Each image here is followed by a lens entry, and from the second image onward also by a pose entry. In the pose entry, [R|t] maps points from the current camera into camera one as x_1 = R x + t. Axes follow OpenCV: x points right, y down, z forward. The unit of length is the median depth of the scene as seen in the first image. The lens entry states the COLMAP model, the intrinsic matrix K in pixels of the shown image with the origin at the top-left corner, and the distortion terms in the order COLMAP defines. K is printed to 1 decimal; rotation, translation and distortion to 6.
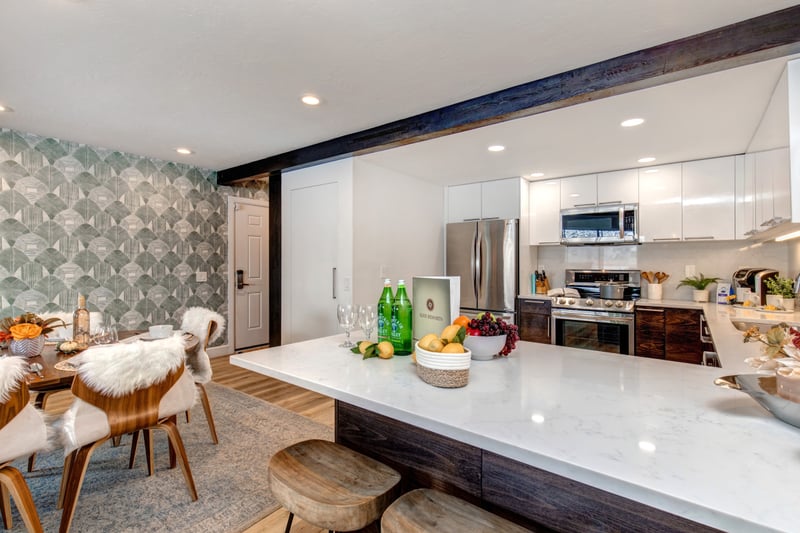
lens RADIAL K [[371.0, 0, 408.3], [0, 371.0, 263.4], [0, 0, 1]] dist [0.012624, 0.000132]
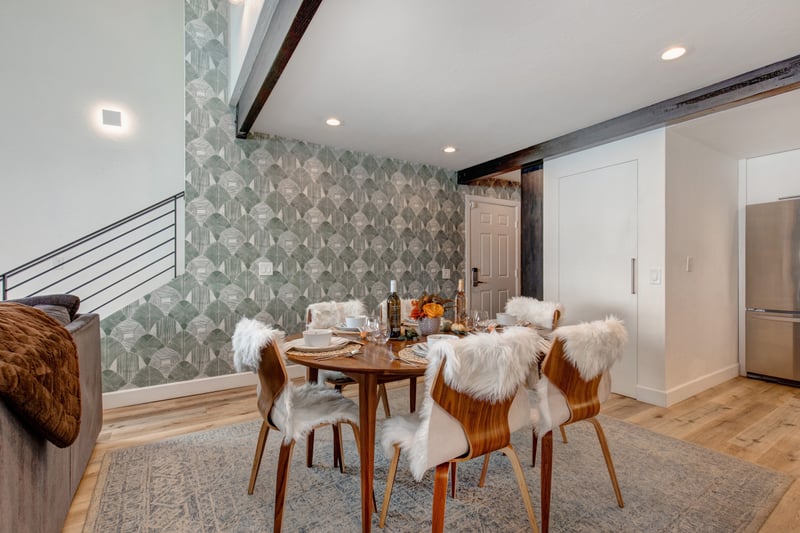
lens RADIAL K [[367.0, 0, 405.7], [0, 367.0, 272.8], [0, 0, 1]] dist [0.003567, 0.000433]
pose [[0.938588, -0.006693, -0.344974, -0.387766], [0.007763, 0.999968, 0.001719, 0.038422], [0.344951, -0.004291, 0.938611, 0.004004]]
